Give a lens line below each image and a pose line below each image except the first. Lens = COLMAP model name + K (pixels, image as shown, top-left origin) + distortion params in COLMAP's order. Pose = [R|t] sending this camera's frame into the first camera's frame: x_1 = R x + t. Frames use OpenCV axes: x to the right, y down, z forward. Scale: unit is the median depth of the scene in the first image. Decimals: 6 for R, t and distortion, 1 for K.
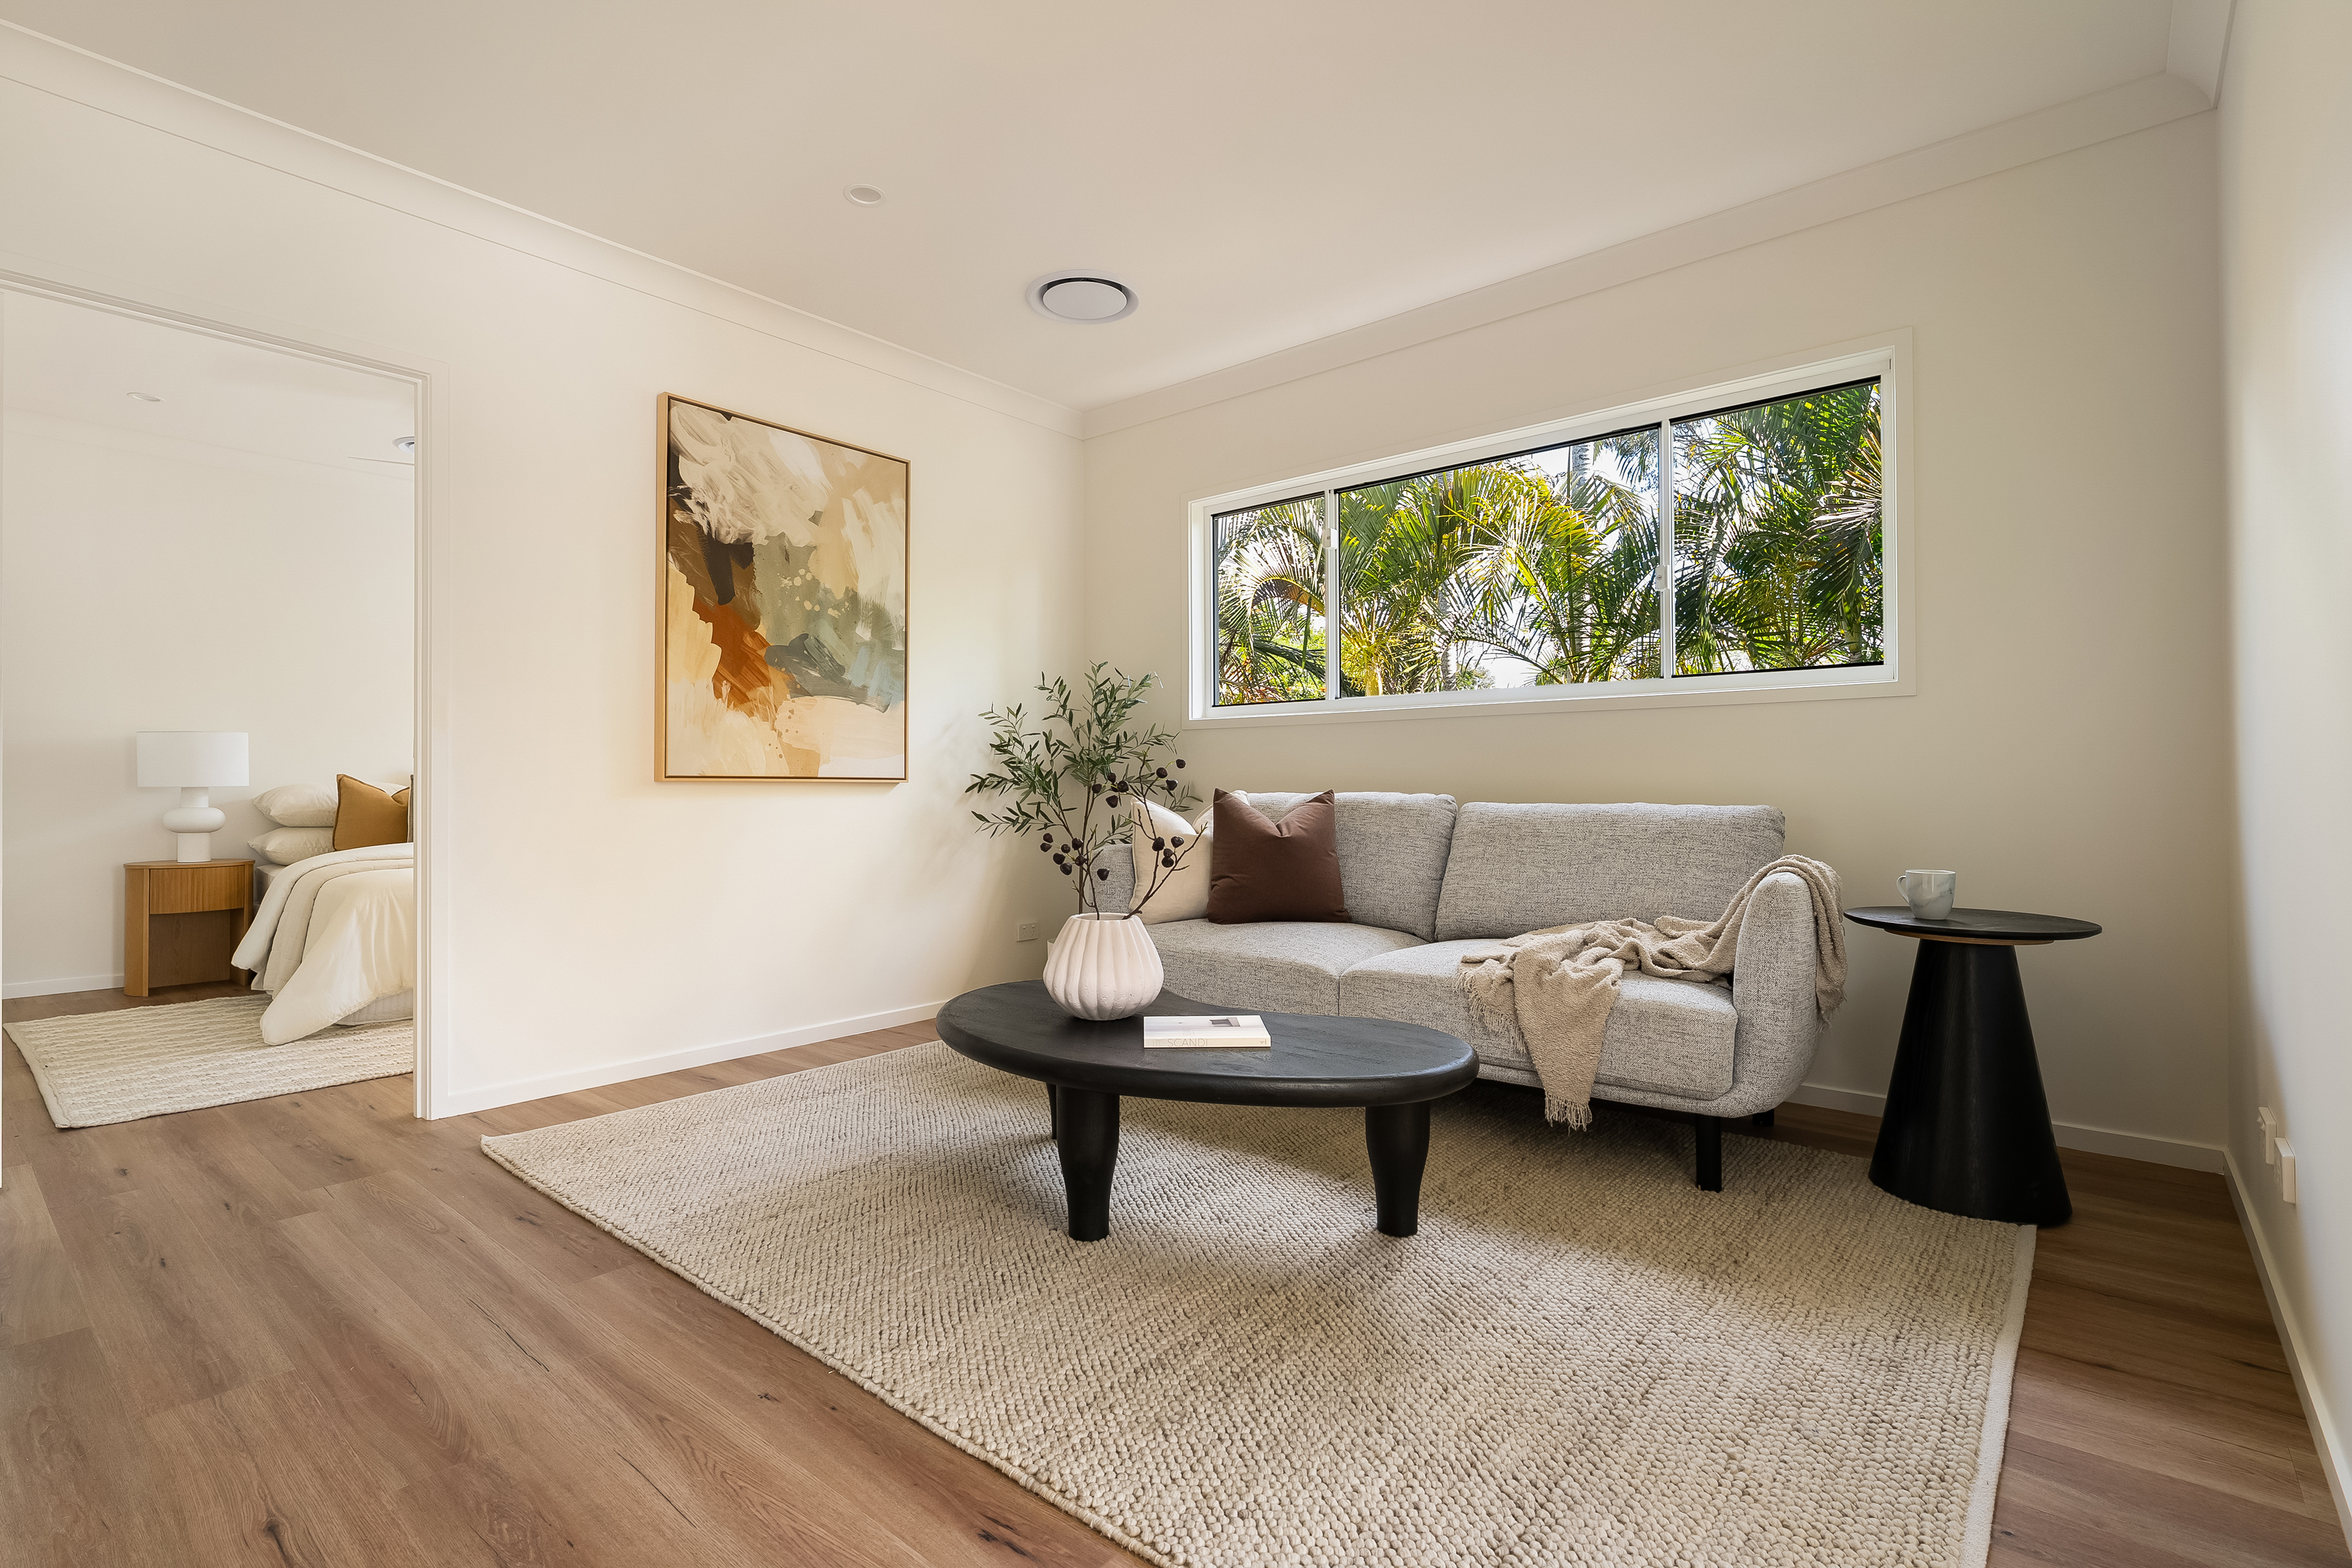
lens RADIAL K [[1104.1, 0, 1176.0], [0, 1104.1, 784.0], [0, 0, 1]] dist [-0.002424, -0.000479]
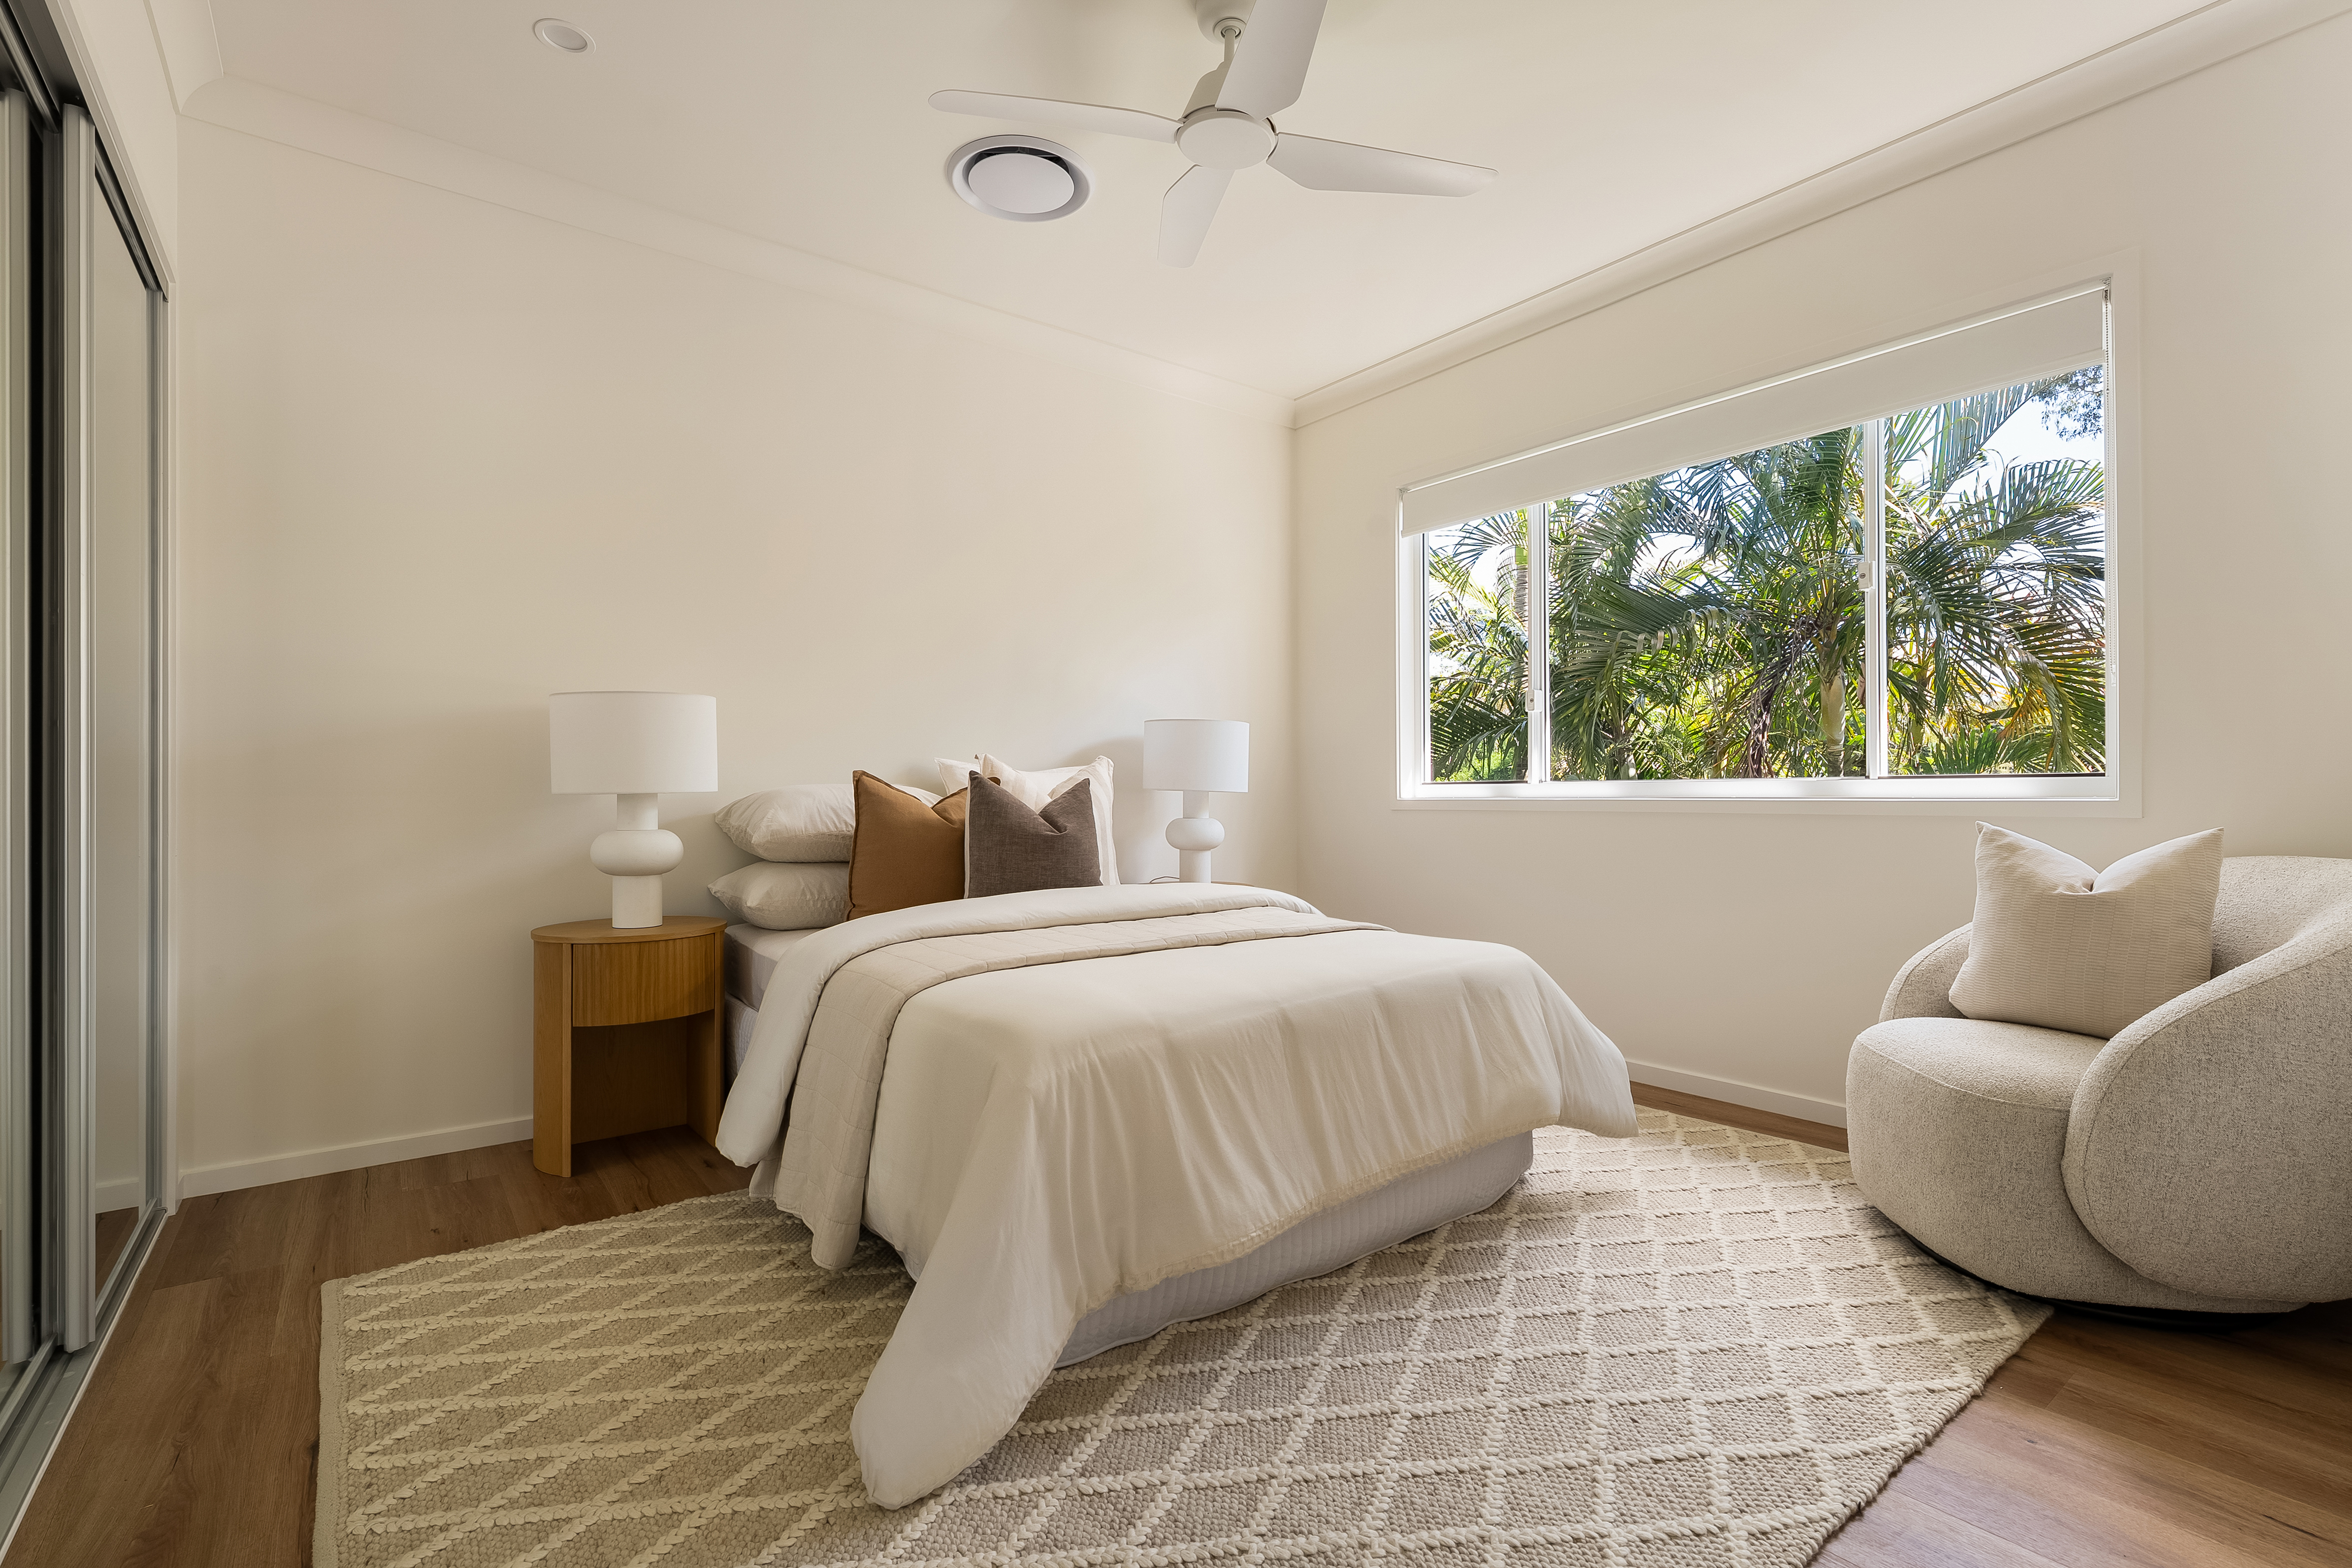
lens RADIAL K [[1064.2, 0, 1176.0], [0, 1064.2, 784.0], [0, 0, 1]] dist [0.000168, -0.000002]
pose [[0.975551, -0.006937, -0.219665, -0.501452], [0.005912, 0.999968, -0.005323, 0.002218], [0.219695, 0.003894, 0.975561, 0.528303]]
